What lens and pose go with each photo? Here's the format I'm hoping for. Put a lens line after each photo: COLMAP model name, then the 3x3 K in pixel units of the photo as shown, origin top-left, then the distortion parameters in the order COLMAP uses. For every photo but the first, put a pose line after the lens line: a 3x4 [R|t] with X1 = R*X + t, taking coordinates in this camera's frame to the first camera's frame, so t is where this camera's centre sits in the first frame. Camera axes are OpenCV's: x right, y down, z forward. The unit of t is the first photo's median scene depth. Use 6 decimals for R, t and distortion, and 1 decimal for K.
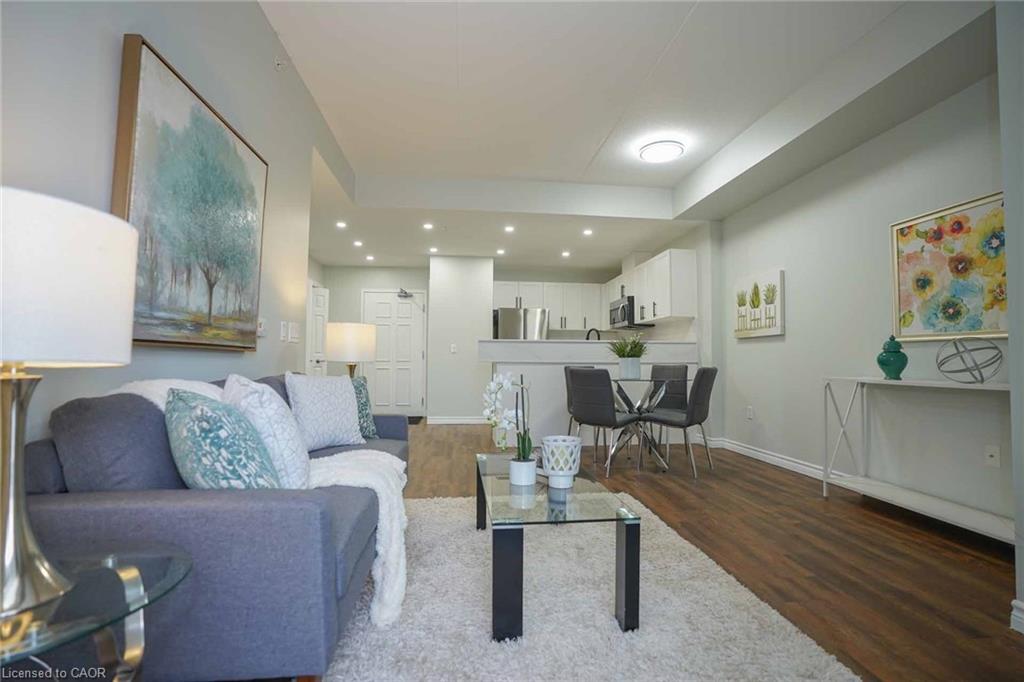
lens RADIAL K [[471.7, 0, 506.3], [0, 471.7, 342.6], [0, 0, 1]] dist [-0.071787, 0.028345]
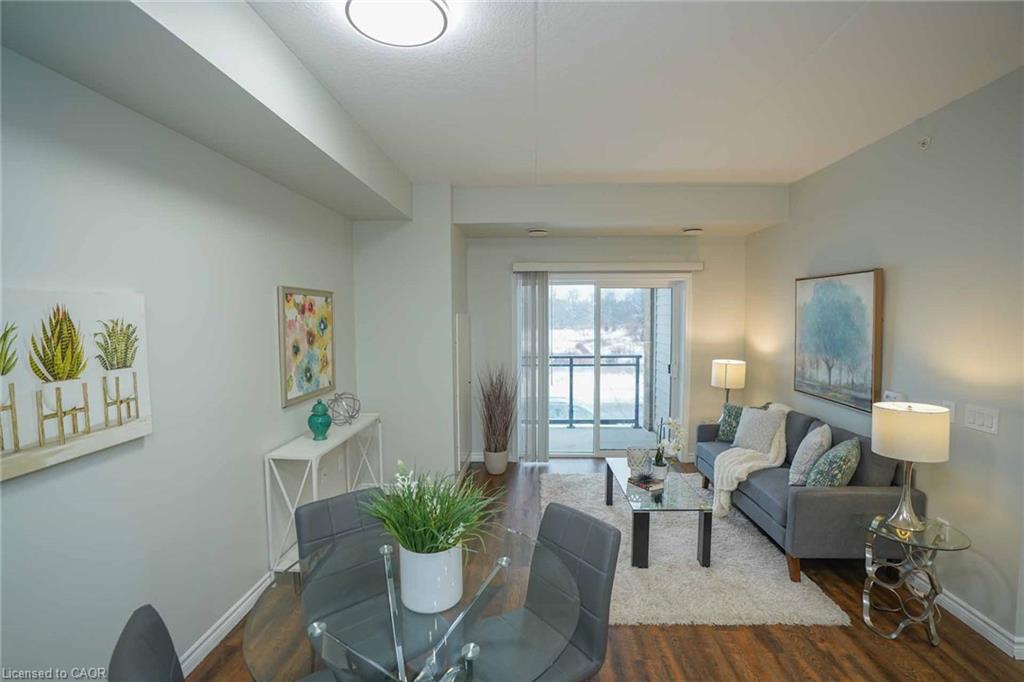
lens RADIAL K [[471.7, 0, 506.3], [0, 471.7, 342.6], [0, 0, 1]] dist [-0.071787, 0.028345]
pose [[-0.988436, -0.008846, 0.151380, 0.261409], [-0.005343, 0.999709, 0.023529, -0.187897], [-0.151544, 0.022448, -0.988196, 2.146818]]
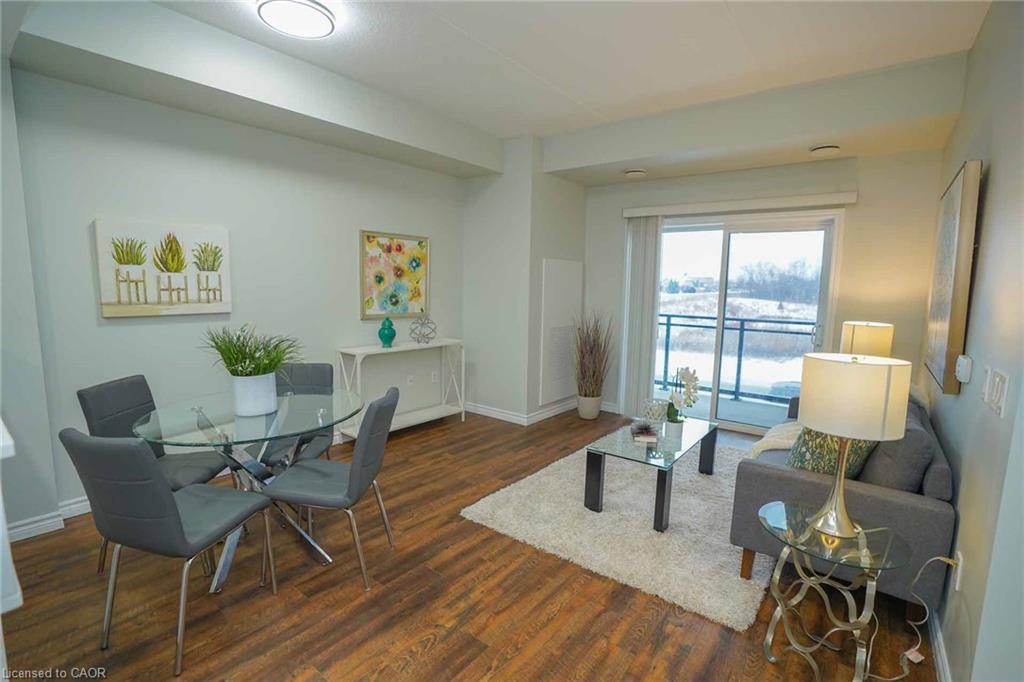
lens RADIAL K [[471.7, 0, 506.3], [0, 471.7, 342.6], [0, 0, 1]] dist [-0.071787, 0.028345]
pose [[-0.717305, -0.105601, 0.688710, -0.460919], [-0.049254, 0.993660, 0.101061, -0.106654], [-0.695016, 0.038569, -0.717959, 1.908751]]
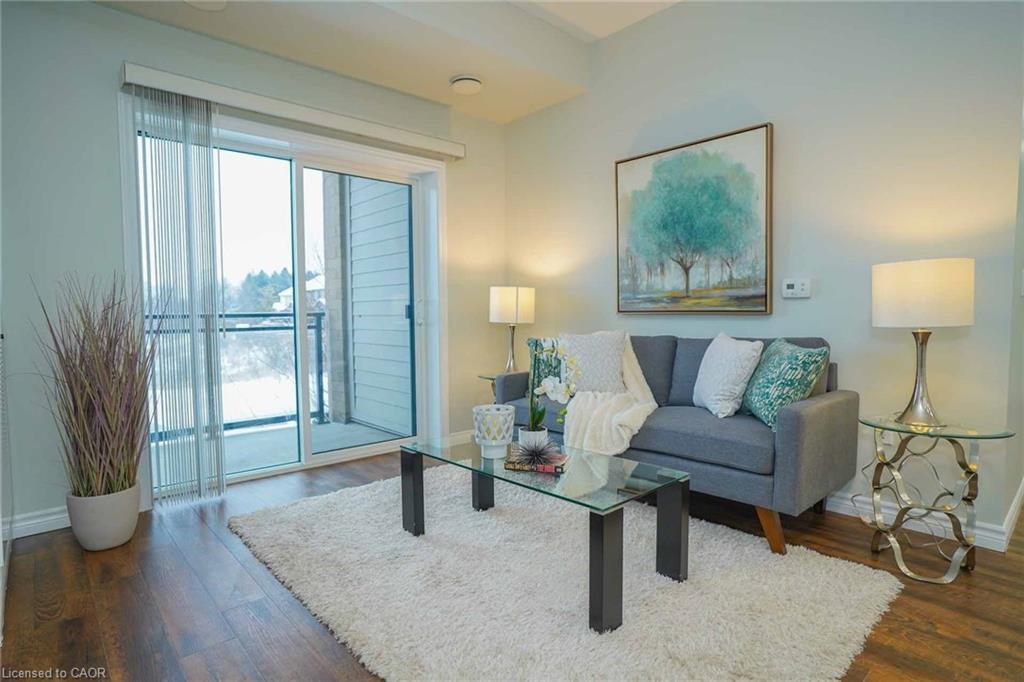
lens RADIAL K [[544.3, 0, 506.7], [0, 544.3, 342.2], [0, 0, 1]] dist [-0.007350, 0.000625]
pose [[-0.810245, 0.032005, -0.585216, 0.558745], [0.025810, 0.999488, 0.018927, 0.038607], [0.585522, 0.000231, -0.810656, 1.441606]]
